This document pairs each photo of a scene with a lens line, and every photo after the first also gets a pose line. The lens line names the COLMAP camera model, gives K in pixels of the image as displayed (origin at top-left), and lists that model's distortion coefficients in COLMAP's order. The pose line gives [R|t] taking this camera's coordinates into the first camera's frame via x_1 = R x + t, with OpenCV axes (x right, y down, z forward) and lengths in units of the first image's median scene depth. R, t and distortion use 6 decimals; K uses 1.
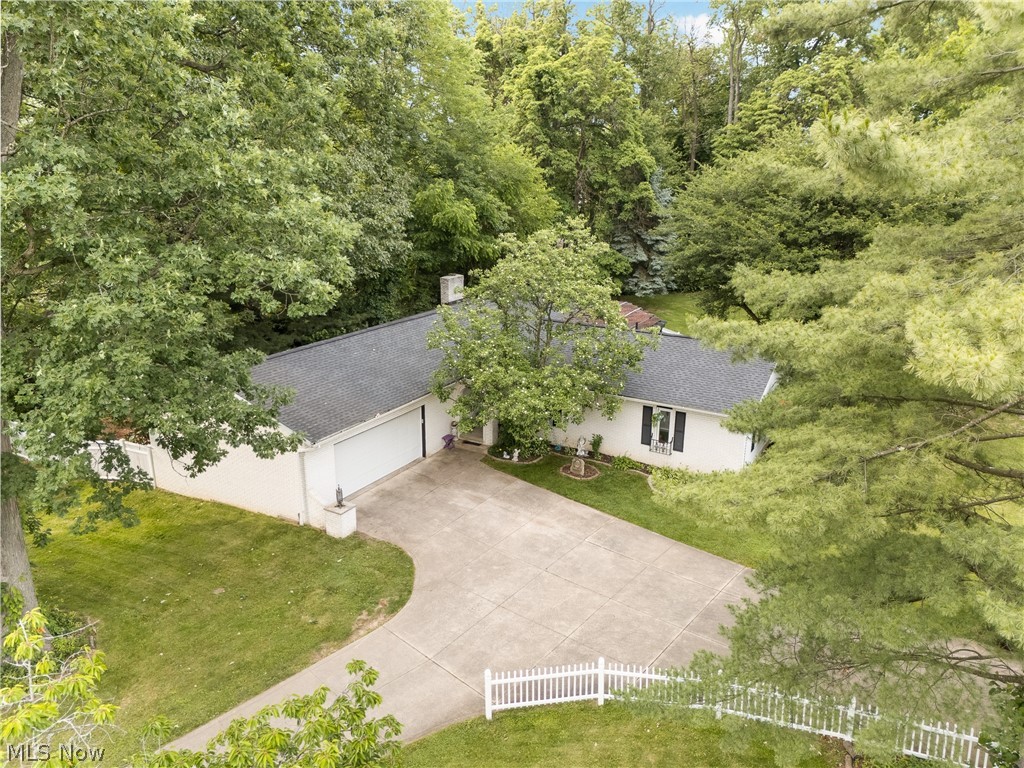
lens RADIAL K [[776.9, 0, 512.0], [0, 776.9, 384.0], [0, 0, 1]] dist [0.077771, -0.067543]
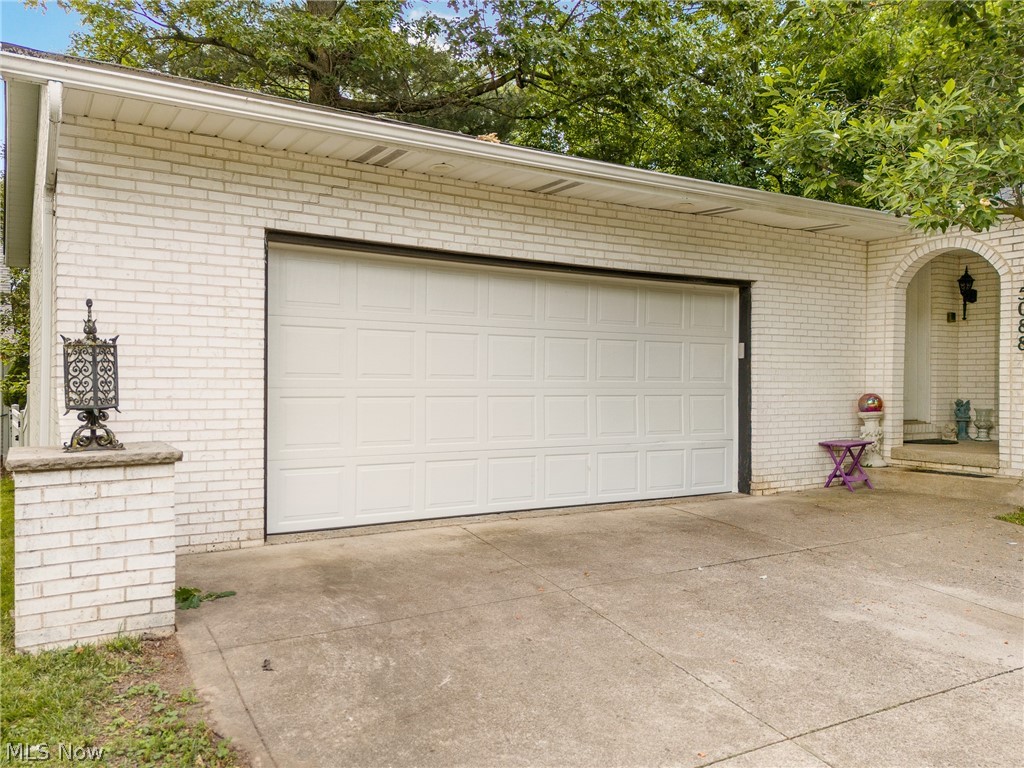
lens RADIAL K [[776.9, 0, 512.0], [0, 776.9, 384.0], [0, 0, 1]] dist [0.077771, -0.067543]
pose [[0.877287, -0.014023, -0.479761, -0.053963], [-0.125046, 0.958376, -0.256670, 0.141021], [0.463391, 0.285166, 0.839017, 0.736976]]
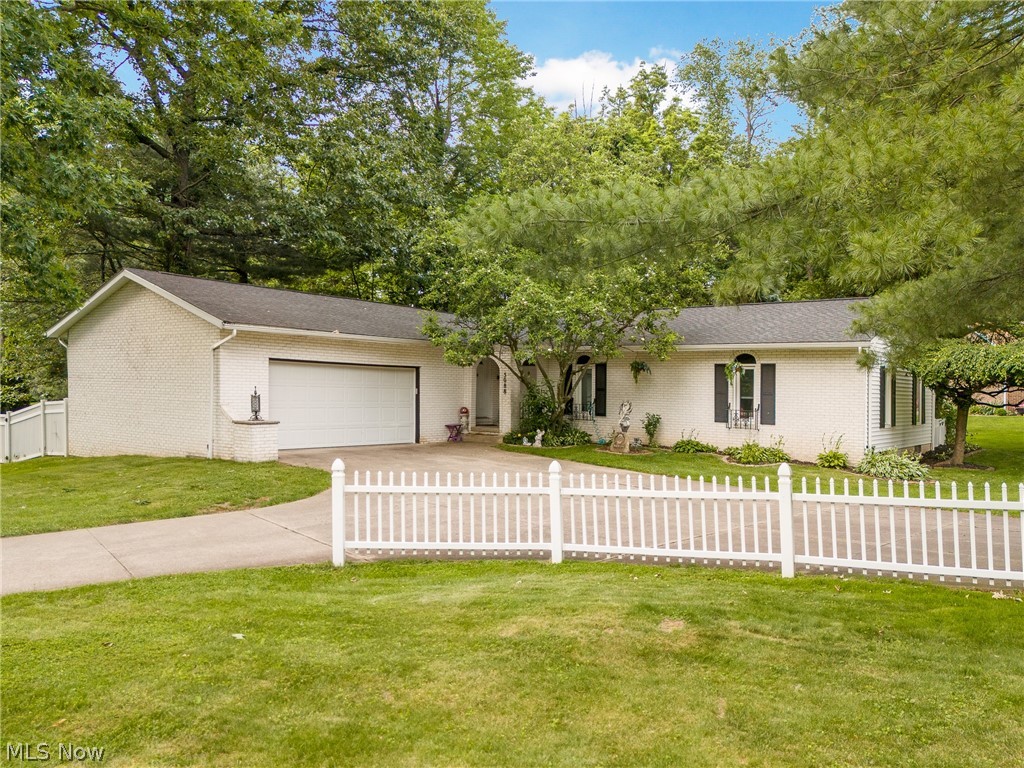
lens RADIAL K [[776.9, 0, 512.0], [0, 776.9, 384.0], [0, 0, 1]] dist [0.077771, -0.067543]
pose [[0.987958, -0.000471, -0.154722, 0.094436], [-0.045393, 0.955107, -0.292761, 0.259953], [0.147914, 0.296259, 0.943585, 0.297940]]
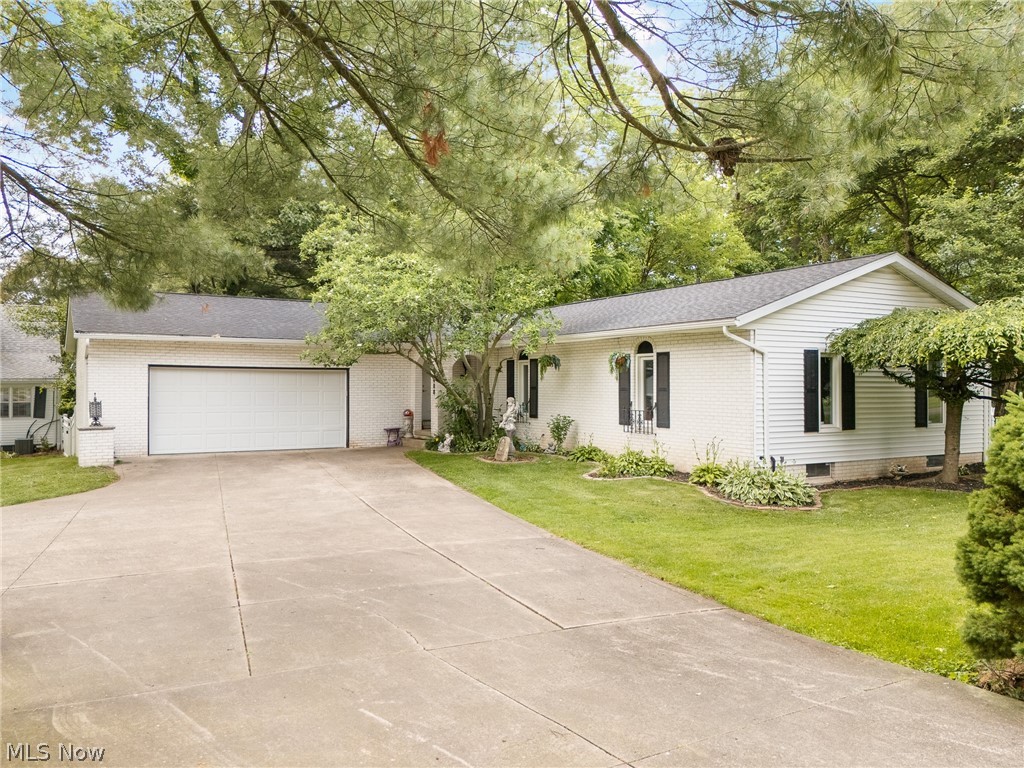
lens RADIAL K [[776.9, 0, 512.0], [0, 776.9, 384.0], [0, 0, 1]] dist [0.077771, -0.067543]
pose [[0.863337, -0.021728, -0.504160, 0.392027], [-0.127520, 0.957253, -0.259624, 0.210330], [0.488250, 0.288434, 0.823661, 0.472501]]
